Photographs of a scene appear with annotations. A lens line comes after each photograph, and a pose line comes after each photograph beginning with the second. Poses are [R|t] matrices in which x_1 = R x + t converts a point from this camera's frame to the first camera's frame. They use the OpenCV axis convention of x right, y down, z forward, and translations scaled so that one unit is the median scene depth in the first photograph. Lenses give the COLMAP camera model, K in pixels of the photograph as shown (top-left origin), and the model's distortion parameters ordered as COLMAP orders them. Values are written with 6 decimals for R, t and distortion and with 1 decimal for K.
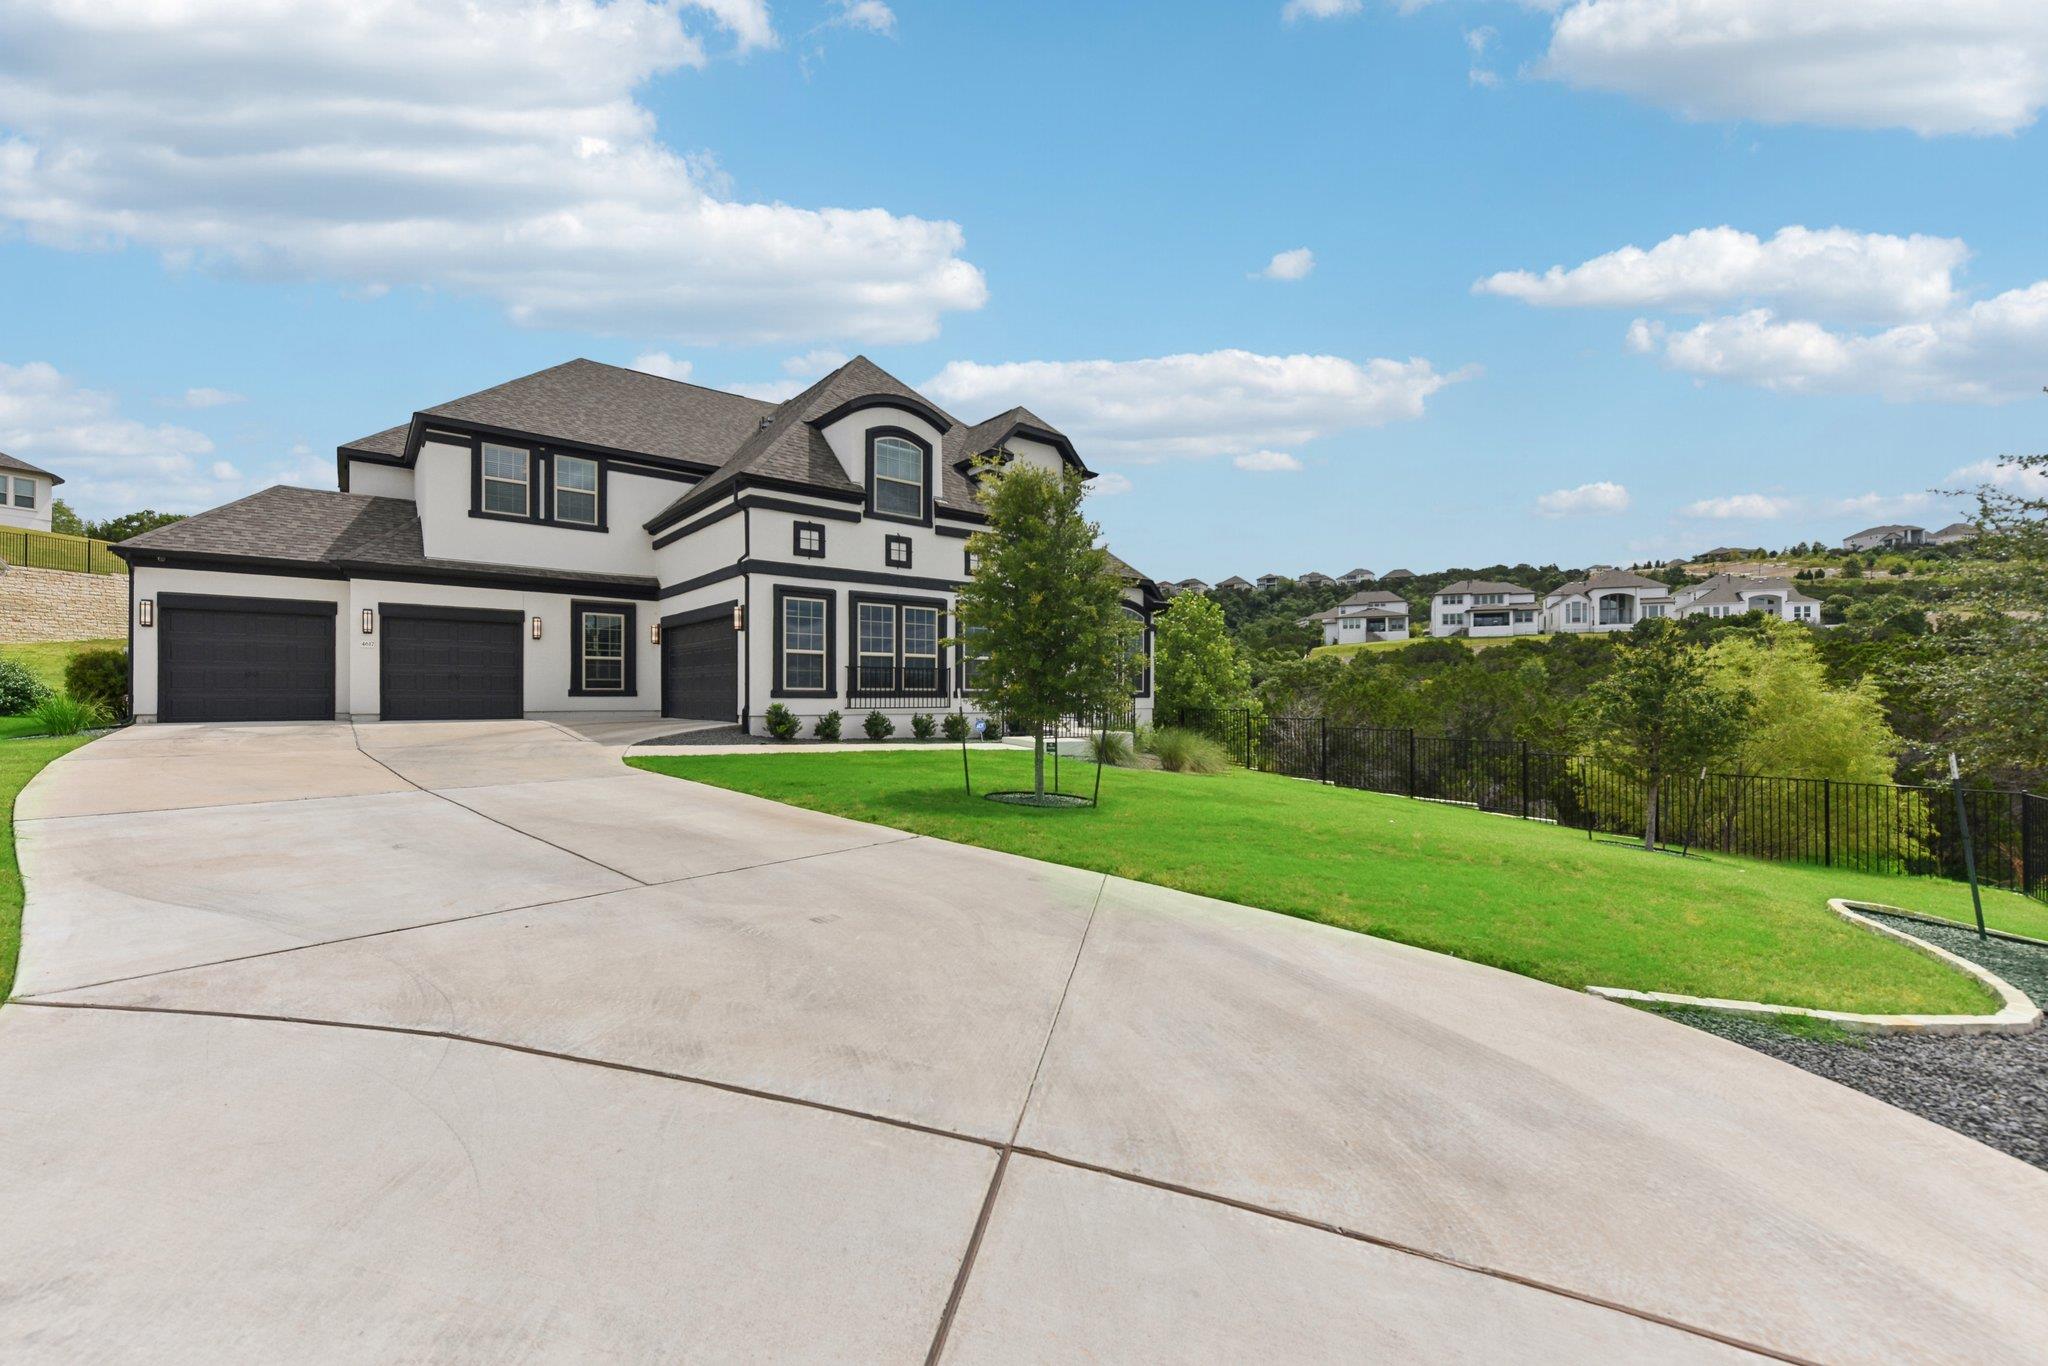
lens RADIAL K [[806.4, 0, 1024.0], [0, 806.4, 683.0], [0, 0, 1]] dist [0.010496, -0.000004]
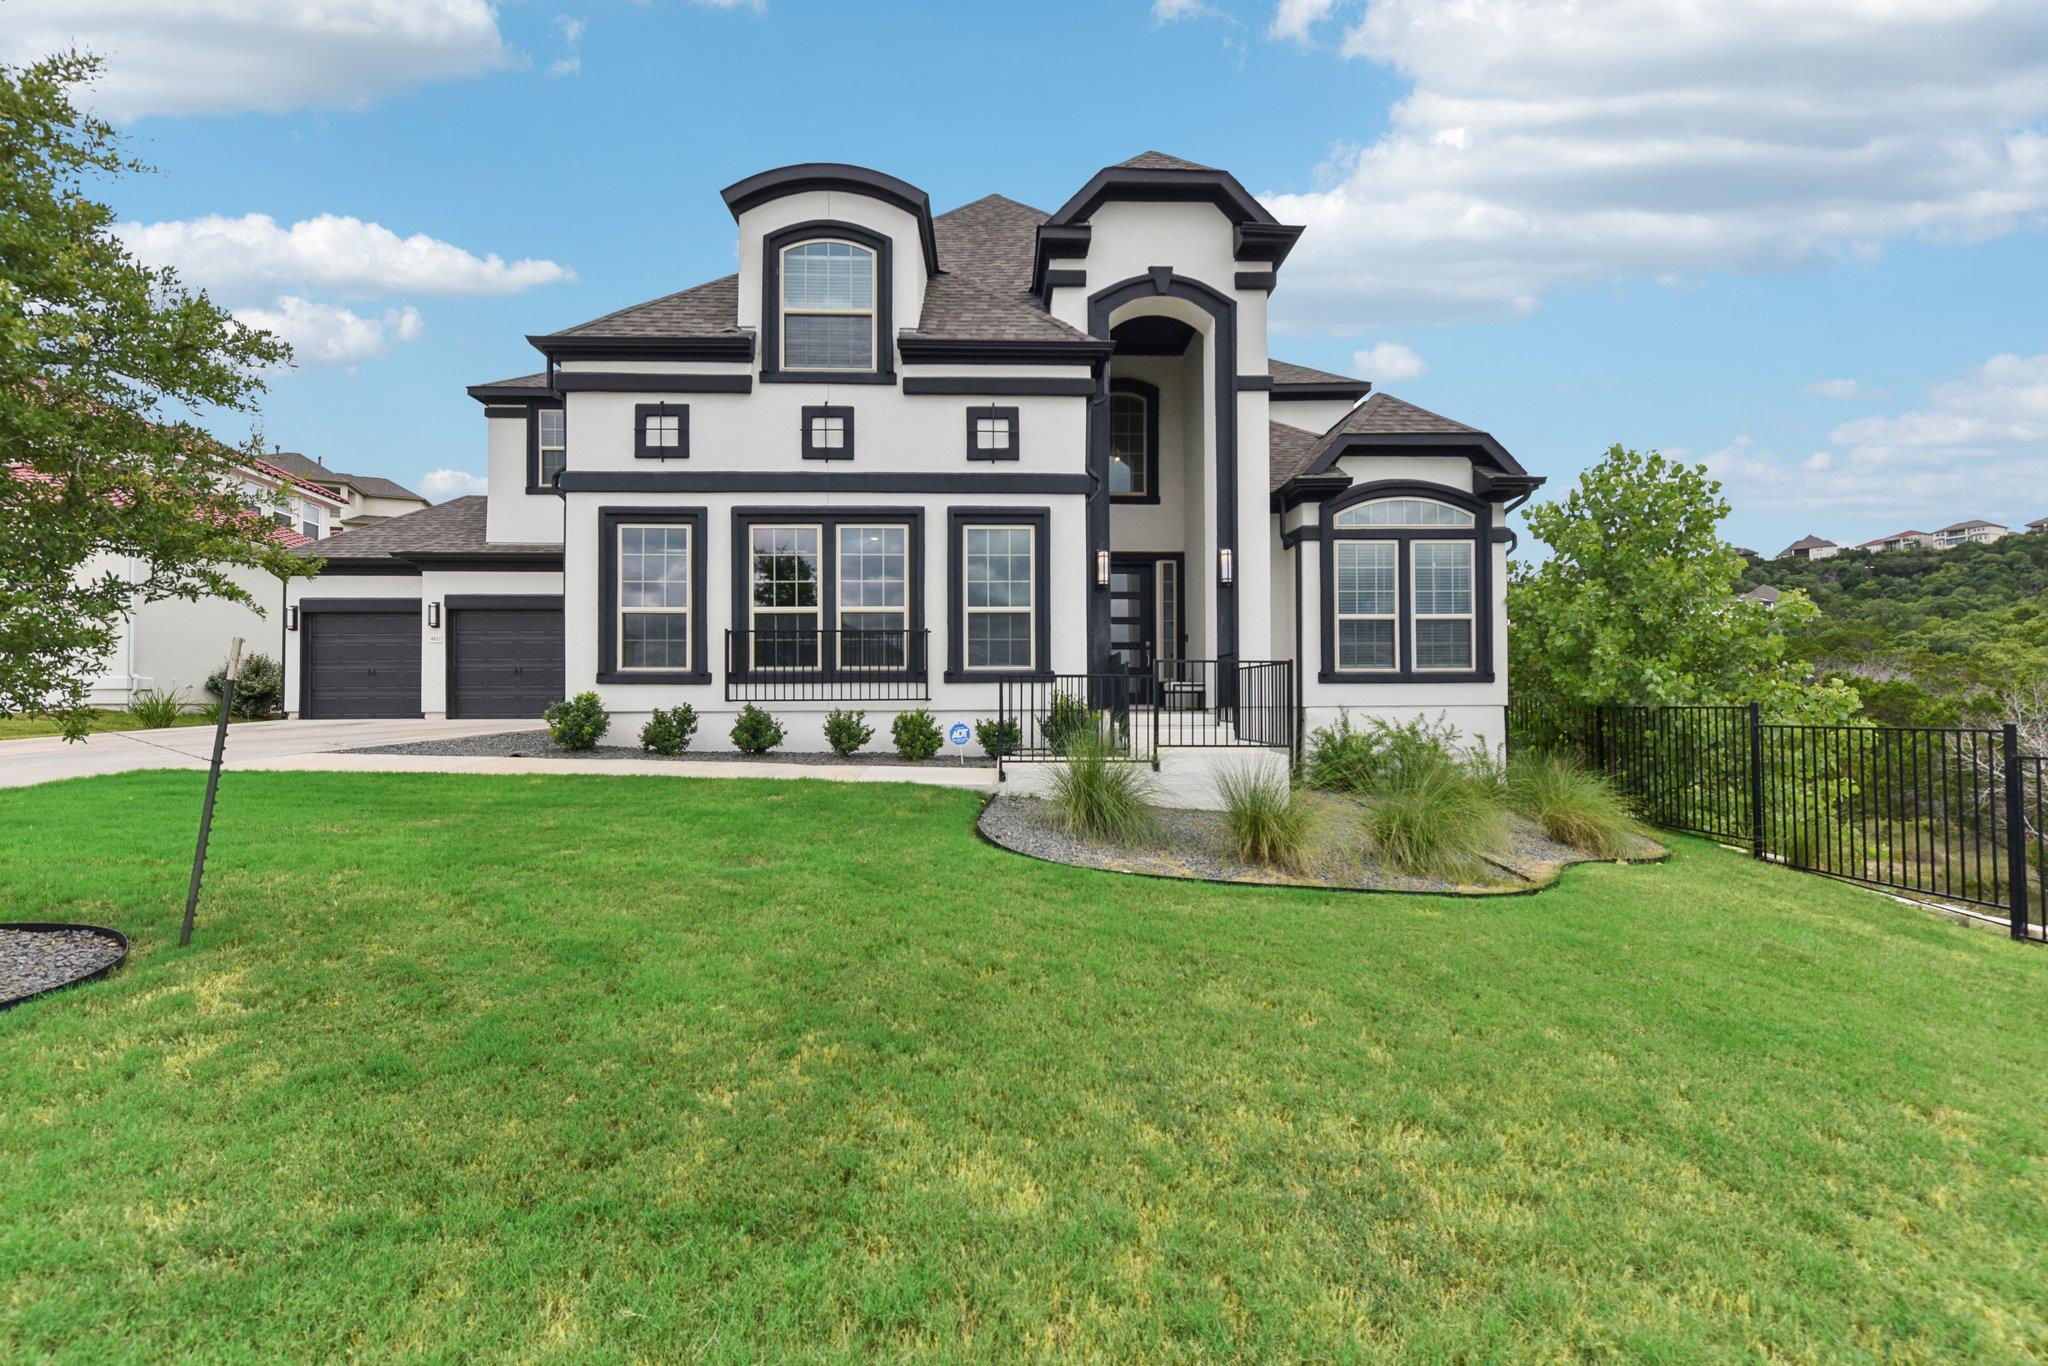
lens RADIAL K [[806.4, 0, 1024.0], [0, 806.4, 683.0], [0, 0, 1]] dist [0.010496, -0.000004]
pose [[0.798904, -0.021961, -0.601057, 0.310173], [0.017417, 0.999759, -0.013379, 0.028446], [0.601206, 0.000220, 0.799094, 0.631614]]
